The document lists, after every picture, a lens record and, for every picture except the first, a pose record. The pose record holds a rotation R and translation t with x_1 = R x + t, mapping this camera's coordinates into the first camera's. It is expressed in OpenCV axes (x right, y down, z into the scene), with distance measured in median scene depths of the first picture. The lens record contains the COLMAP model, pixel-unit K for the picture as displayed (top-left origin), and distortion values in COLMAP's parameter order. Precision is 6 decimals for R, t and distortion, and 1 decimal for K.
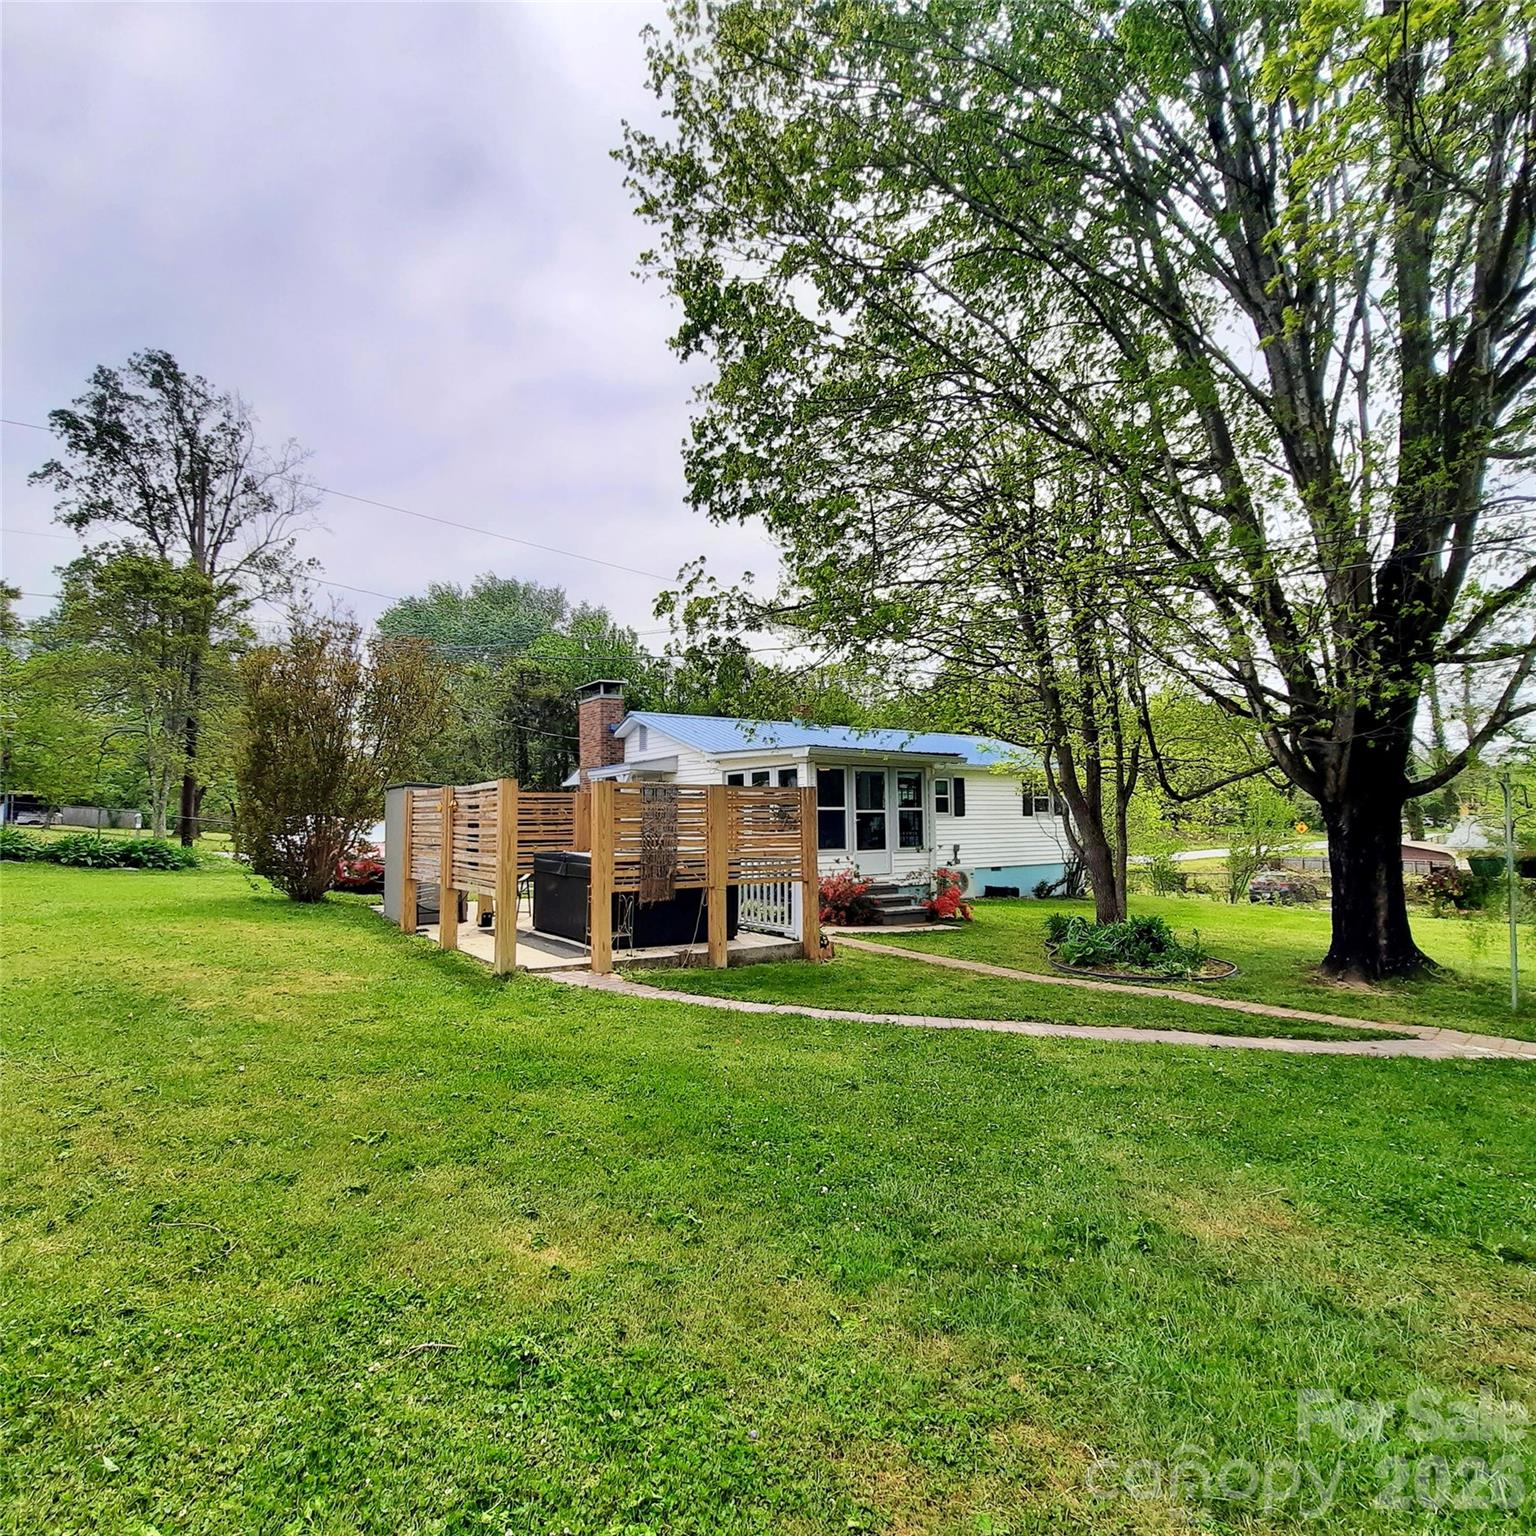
lens RADIAL K [[823.9, 0, 765.9], [0, 823.9, 764.3], [0, 0, 1]] dist [0.002175, -0.000524]
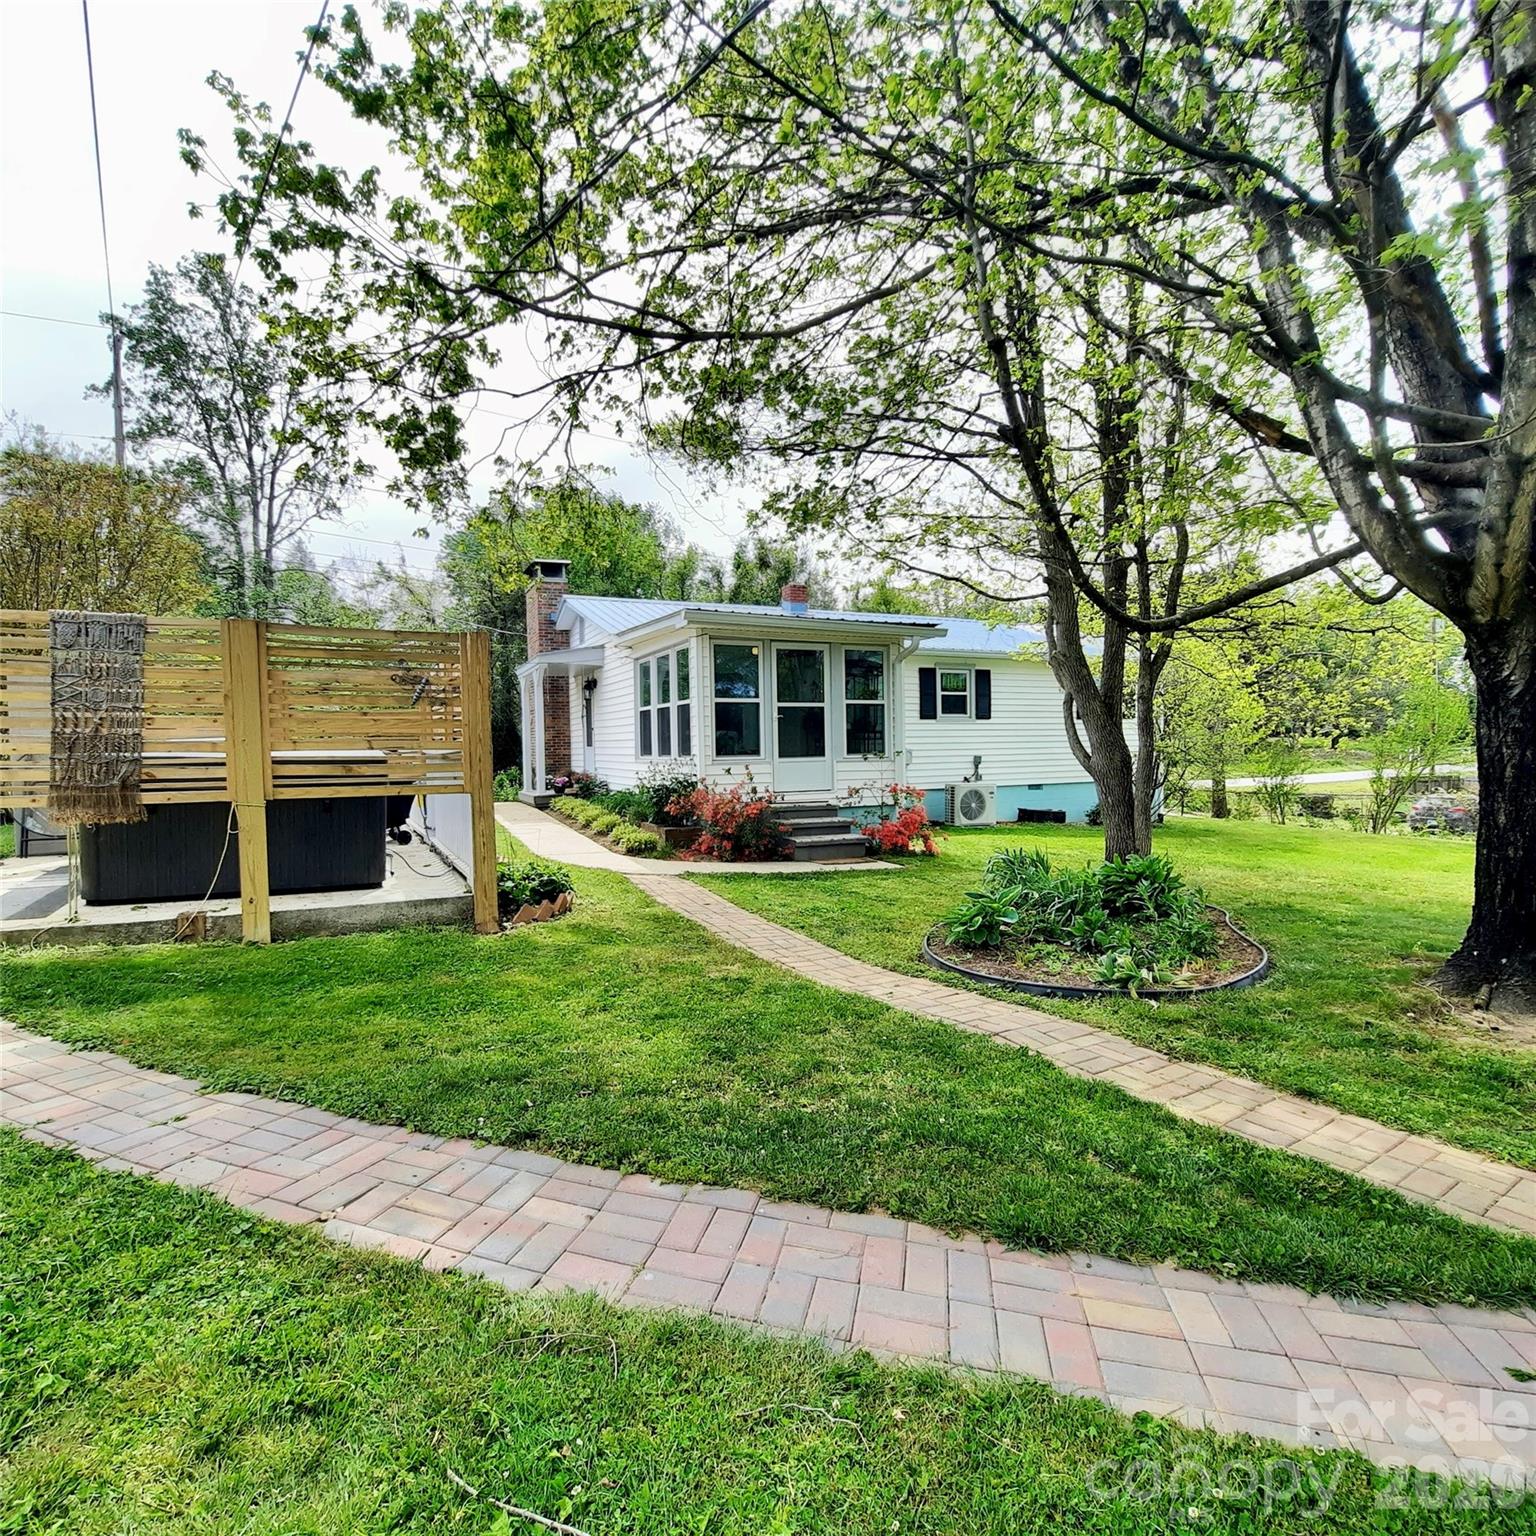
lens RADIAL K [[823.9, 0, 774.7], [0, 823.9, 768.4], [0, 0, 1]] dist [0.002175, -0.000524]
pose [[0.989746, 0.000490, -0.142837, 0.207632], [0.013492, 0.995202, 0.096904, 0.042864], [0.142199, -0.097838, 0.984991, 0.280075]]
